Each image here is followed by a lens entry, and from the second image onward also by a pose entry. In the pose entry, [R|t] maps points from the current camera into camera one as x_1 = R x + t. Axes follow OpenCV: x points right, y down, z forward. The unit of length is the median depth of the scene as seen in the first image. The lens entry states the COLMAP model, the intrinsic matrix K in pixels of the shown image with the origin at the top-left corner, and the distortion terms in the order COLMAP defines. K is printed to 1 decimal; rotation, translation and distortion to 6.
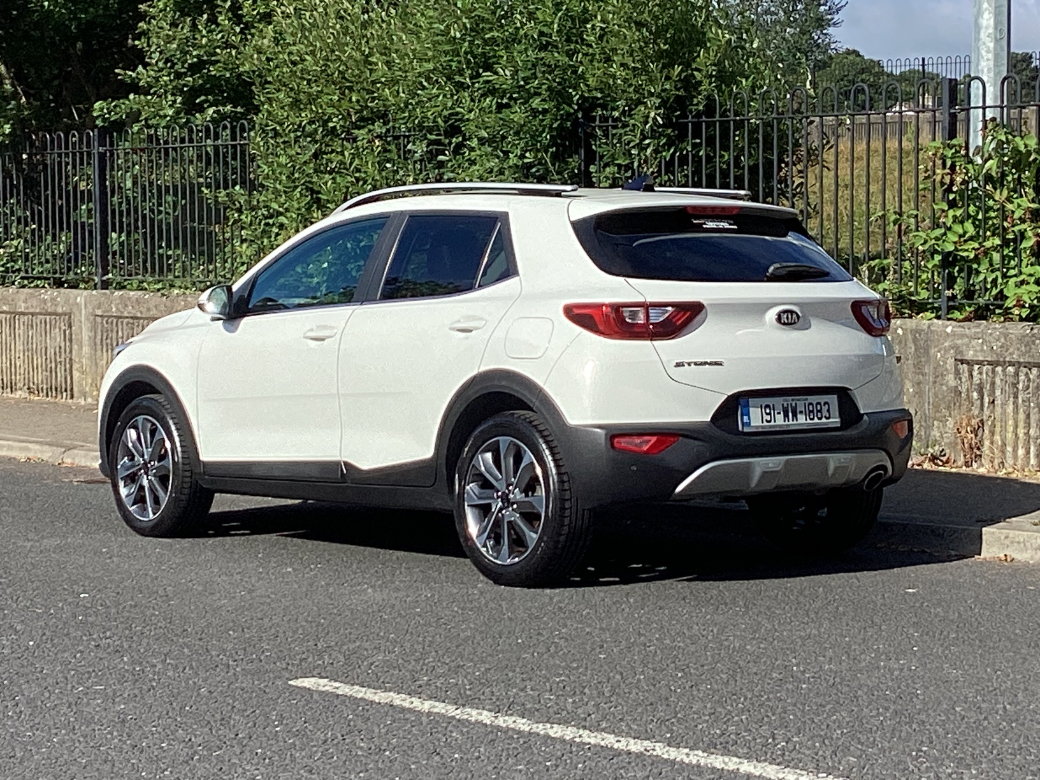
lens RADIAL K [[2523.1, 0, 520.0], [0, 2523.1, 390.0], [0, 0, 1]] dist [-0.039807, 0.009021]
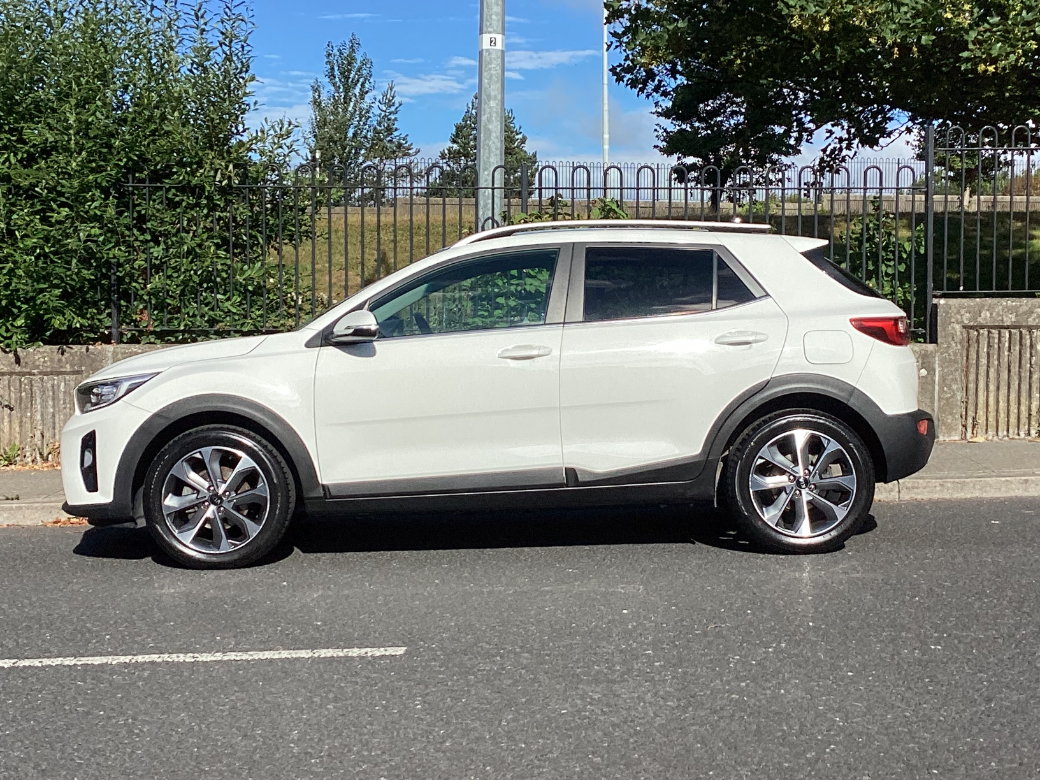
lens RADIAL K [[1682.2, 0, 520.0], [0, 1682.2, 390.0], [0, 0, 1]] dist [0.010331, -0.010598]
pose [[0.610777, -0.032203, 0.791147, -0.667095], [0.052143, 0.998640, 0.000394, -0.007499], [-0.790084, 0.041012, 0.611626, 0.574784]]
